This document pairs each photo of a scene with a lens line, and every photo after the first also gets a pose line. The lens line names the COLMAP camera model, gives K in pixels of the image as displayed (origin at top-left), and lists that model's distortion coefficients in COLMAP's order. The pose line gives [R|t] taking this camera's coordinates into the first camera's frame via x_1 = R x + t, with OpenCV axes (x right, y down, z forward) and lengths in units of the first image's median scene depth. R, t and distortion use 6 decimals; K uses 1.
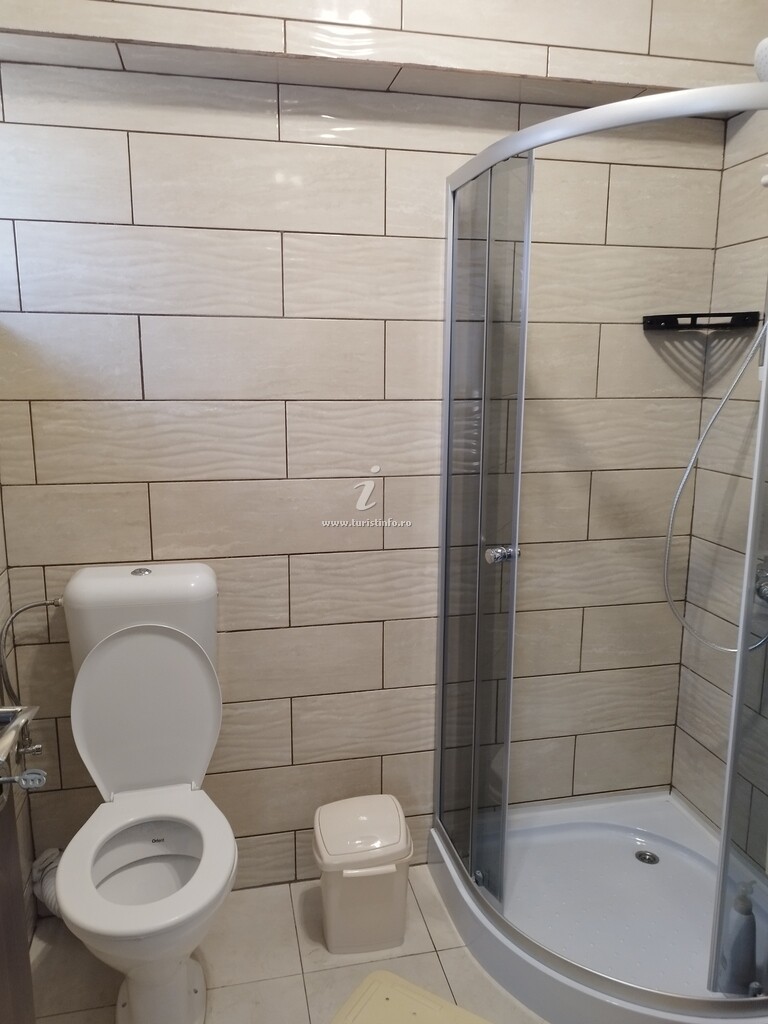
lens RADIAL K [[744.3, 0, 381.1], [0, 744.3, 511.7], [0, 0, 1]] dist [0.005863, 0.000430]
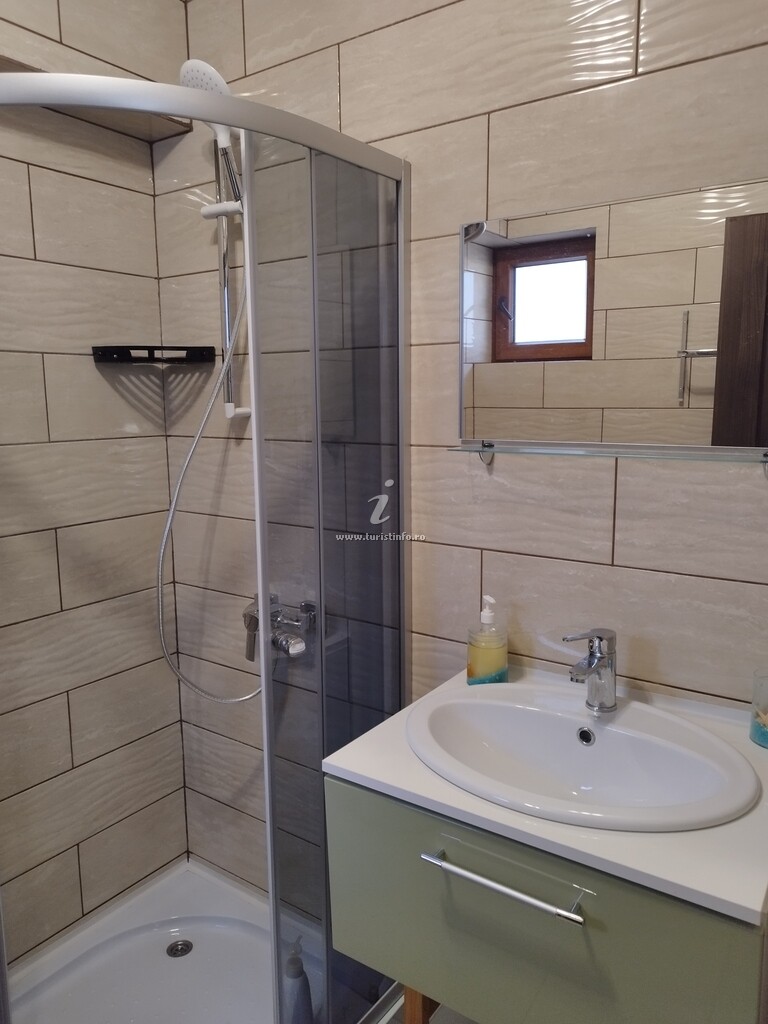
lens RADIAL K [[744.3, 0, 390.2], [0, 744.3, 515.7], [0, 0, 1]] dist [0.005863, 0.000430]
pose [[0.722745, -0.115800, 0.681344, -0.013698], [0.142377, 0.989664, 0.017173, -0.030717], [-0.676290, 0.084596, 0.731762, 0.137725]]
